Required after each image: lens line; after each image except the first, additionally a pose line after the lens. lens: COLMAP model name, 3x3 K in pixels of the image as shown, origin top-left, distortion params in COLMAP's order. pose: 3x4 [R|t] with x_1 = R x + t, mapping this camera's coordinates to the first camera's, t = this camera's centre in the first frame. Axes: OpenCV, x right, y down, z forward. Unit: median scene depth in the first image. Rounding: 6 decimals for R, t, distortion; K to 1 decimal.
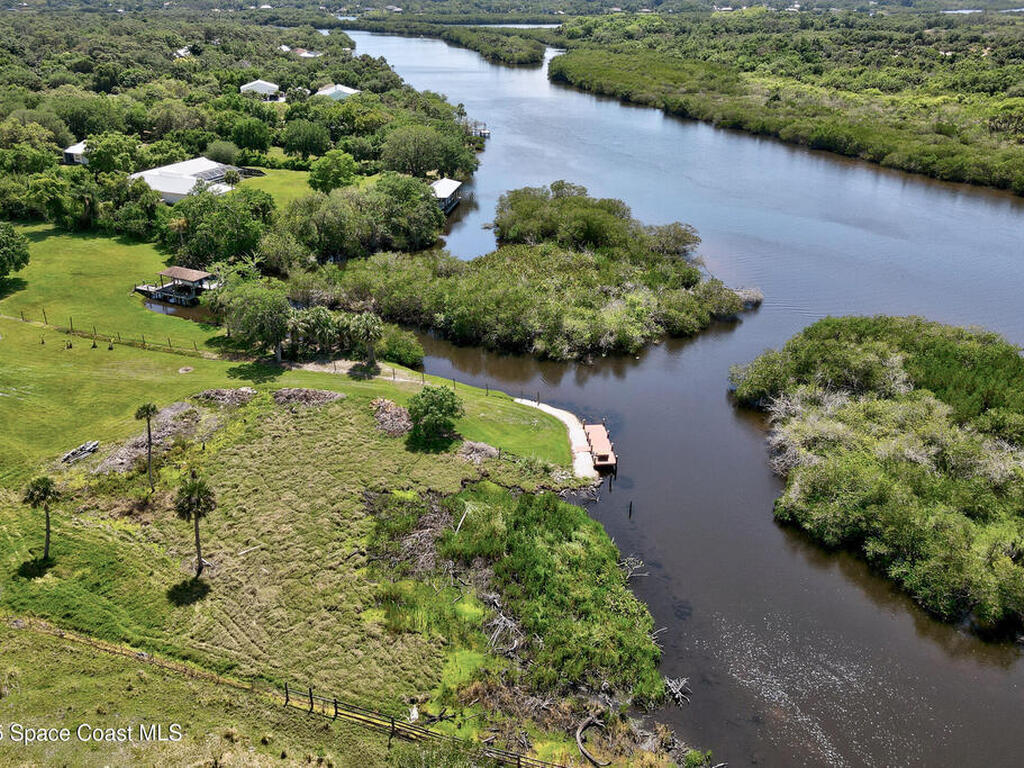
lens RADIAL K [[834.1, 0, 512.0], [0, 834.1, 384.0], [0, 0, 1]] dist [0.002169, 0.017571]
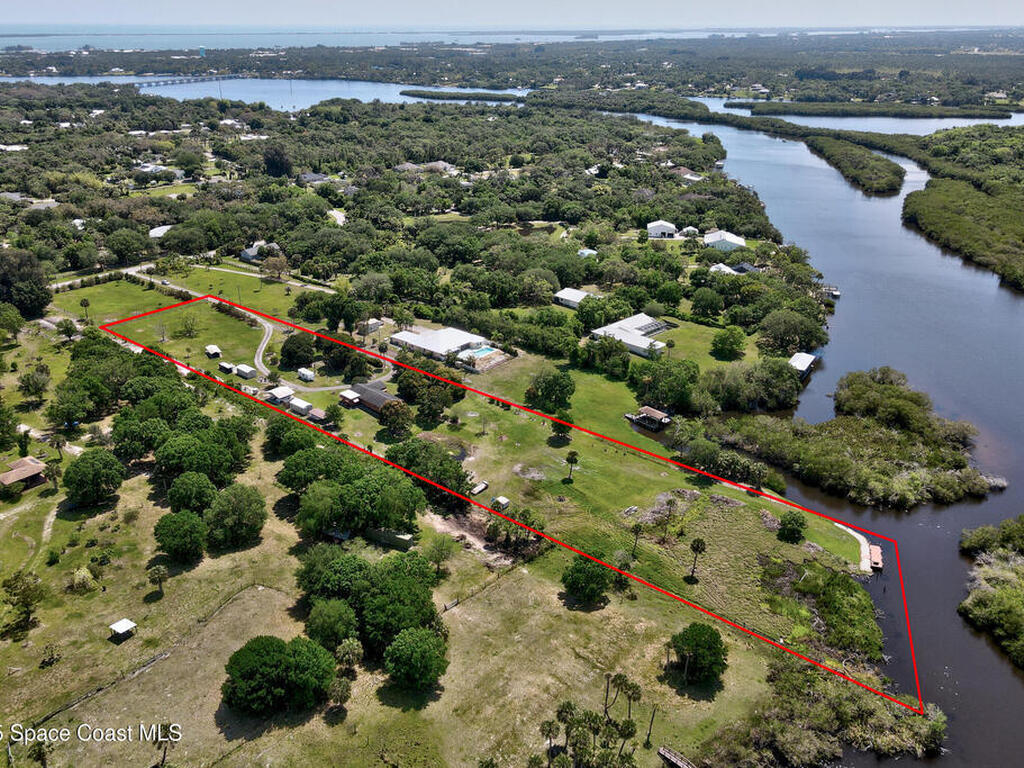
lens RADIAL K [[834.1, 0, 512.0], [0, 834.1, 384.0], [0, 0, 1]] dist [0.002169, 0.017571]
pose [[0.923554, 0.145069, -0.354969, -0.042778], [-0.164407, 0.986082, -0.024759, -0.119274], [0.346437, 0.081226, 0.934550, -1.018362]]
